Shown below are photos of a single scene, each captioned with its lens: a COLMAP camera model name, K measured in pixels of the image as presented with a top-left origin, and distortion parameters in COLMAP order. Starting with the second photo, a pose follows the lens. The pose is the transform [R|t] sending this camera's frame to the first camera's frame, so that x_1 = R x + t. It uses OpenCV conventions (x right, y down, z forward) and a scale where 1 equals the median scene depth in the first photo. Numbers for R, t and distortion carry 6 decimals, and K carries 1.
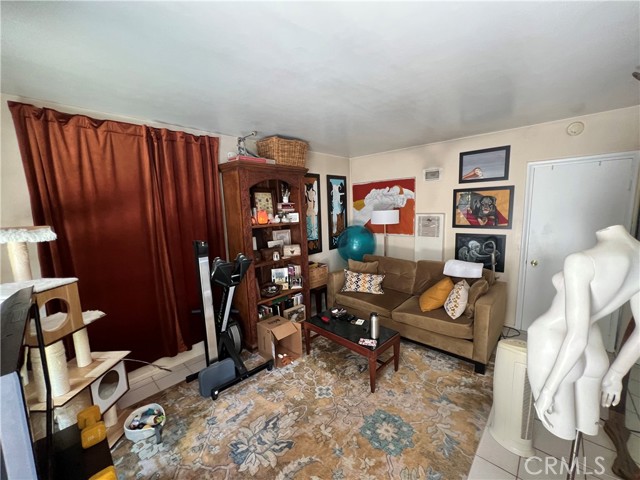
lens RADIAL K [[255.7, 0, 323.3], [0, 255.7, 240.5], [0, 0, 1]] dist [-0.001466, 0.000785]
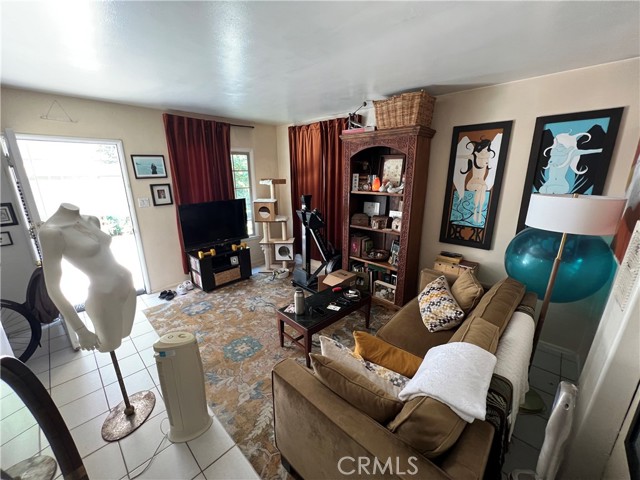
lens RADIAL K [[255.7, 0, 321.3], [0, 255.7, 240.4], [0, 0, 1]] dist [-0.001466, 0.000785]
pose [[-0.003764, 0.296128, -0.955141, 0.643546], [-0.128035, 0.947144, 0.294153, -0.119899], [0.991763, 0.123399, 0.034349, 0.604009]]
